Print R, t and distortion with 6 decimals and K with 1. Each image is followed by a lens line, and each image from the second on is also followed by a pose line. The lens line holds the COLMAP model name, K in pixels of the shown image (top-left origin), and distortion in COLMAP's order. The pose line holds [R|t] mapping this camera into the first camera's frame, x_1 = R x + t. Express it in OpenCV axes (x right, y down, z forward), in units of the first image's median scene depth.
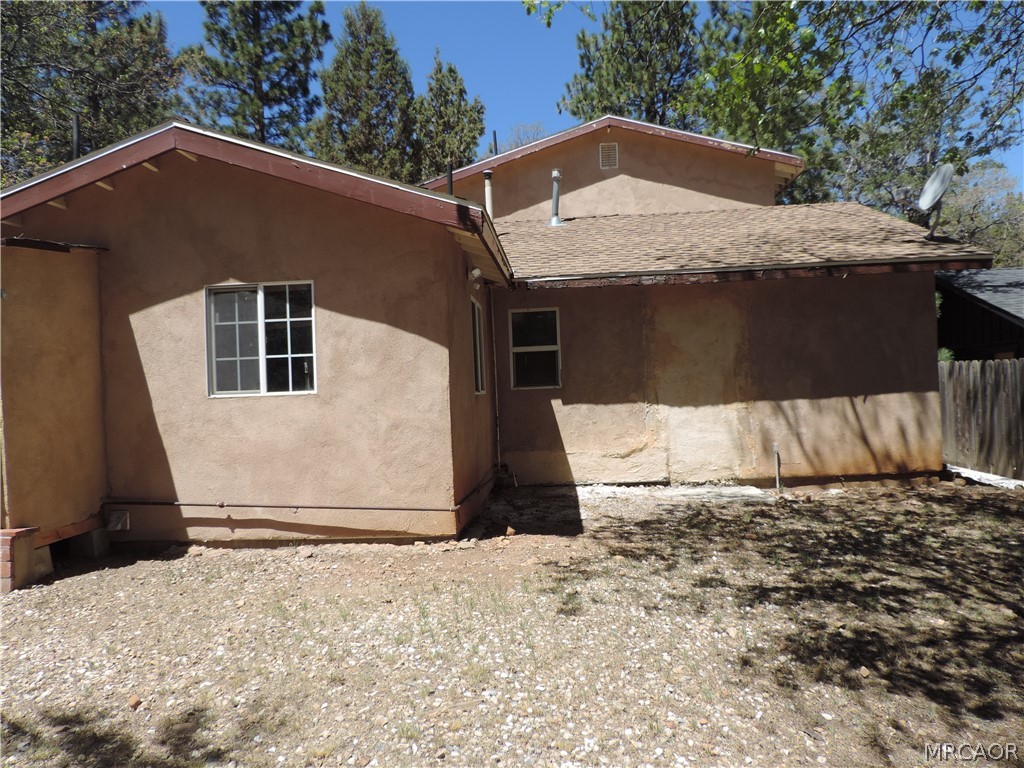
lens RADIAL K [[720.9, 0, 513.7], [0, 720.9, 391.5], [0, 0, 1]] dist [-0.022460, 0.006858]
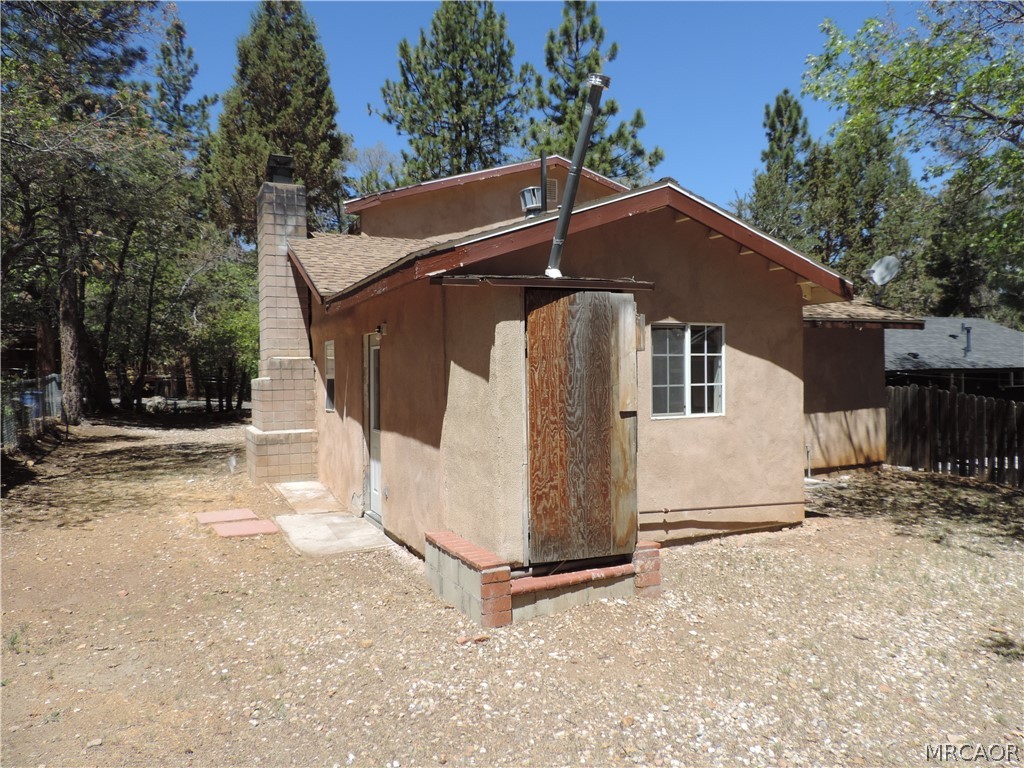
lens RADIAL K [[720.9, 0, 521.8], [0, 720.9, 390.0], [0, 0, 1]] dist [-0.022460, 0.006858]
pose [[0.869986, 0.014087, 0.492875, -1.180104], [-0.016734, 0.999860, 0.000960, -0.035943], [-0.492792, -0.009083, 0.870100, 0.095791]]
